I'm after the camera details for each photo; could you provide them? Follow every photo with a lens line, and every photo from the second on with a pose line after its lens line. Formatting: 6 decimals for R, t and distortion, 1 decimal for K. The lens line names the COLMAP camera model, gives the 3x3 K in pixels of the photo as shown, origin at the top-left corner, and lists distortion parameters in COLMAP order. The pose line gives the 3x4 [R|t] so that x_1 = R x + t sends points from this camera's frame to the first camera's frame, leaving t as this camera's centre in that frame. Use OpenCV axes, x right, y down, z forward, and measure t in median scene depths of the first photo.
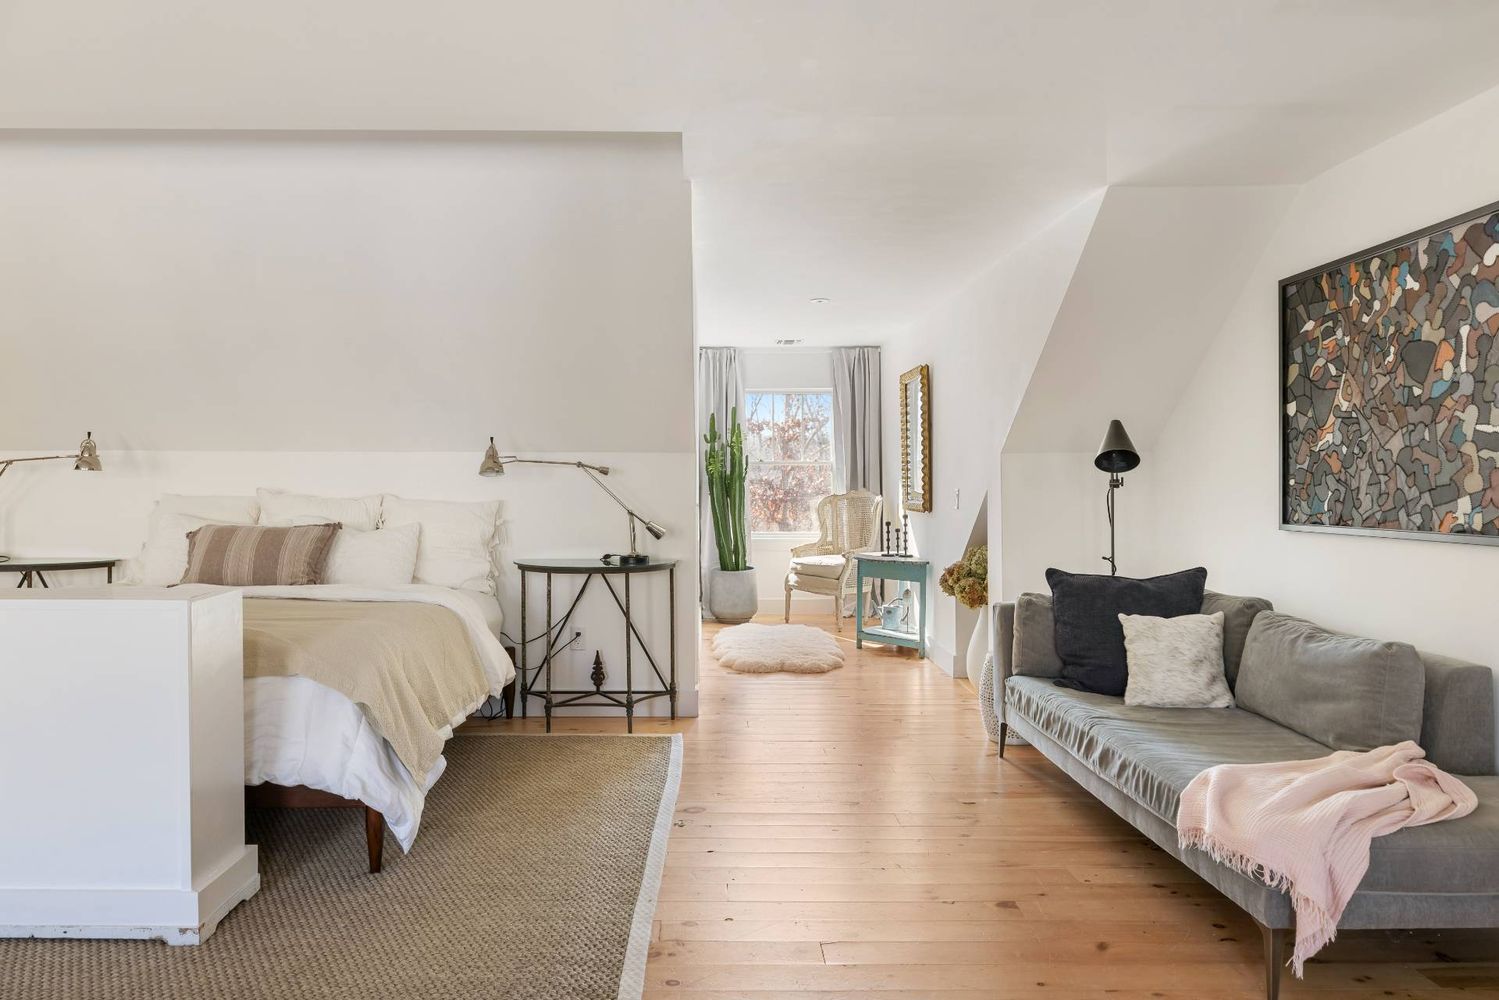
lens RADIAL K [[1006.0, 0, 708.0], [0, 1006.0, 494.3], [0, 0, 1]] dist [-0.012872, -0.002540]
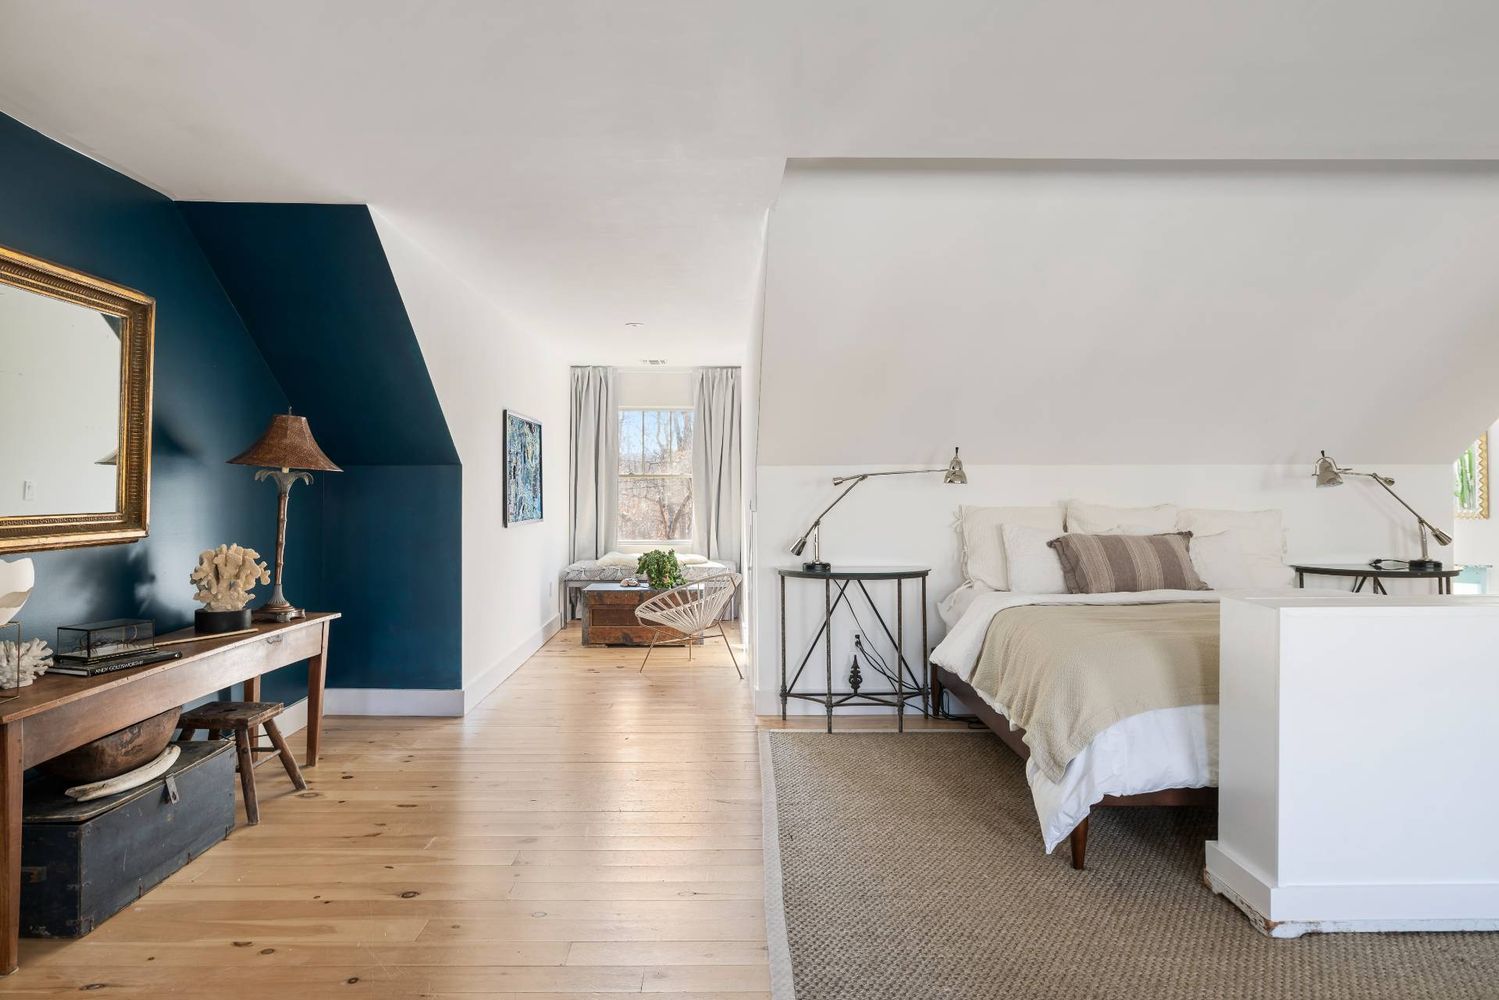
lens RADIAL K [[965.5, 0, 753.1], [0, 965.5, 486.6], [0, 0, 1]] dist [0.025713, 0.000177]
pose [[0.999738, -0.005570, 0.022202, -1.070370], [0.005963, 0.999826, -0.017688, -0.004470], [-0.022100, 0.017816, 0.999597, -0.014592]]
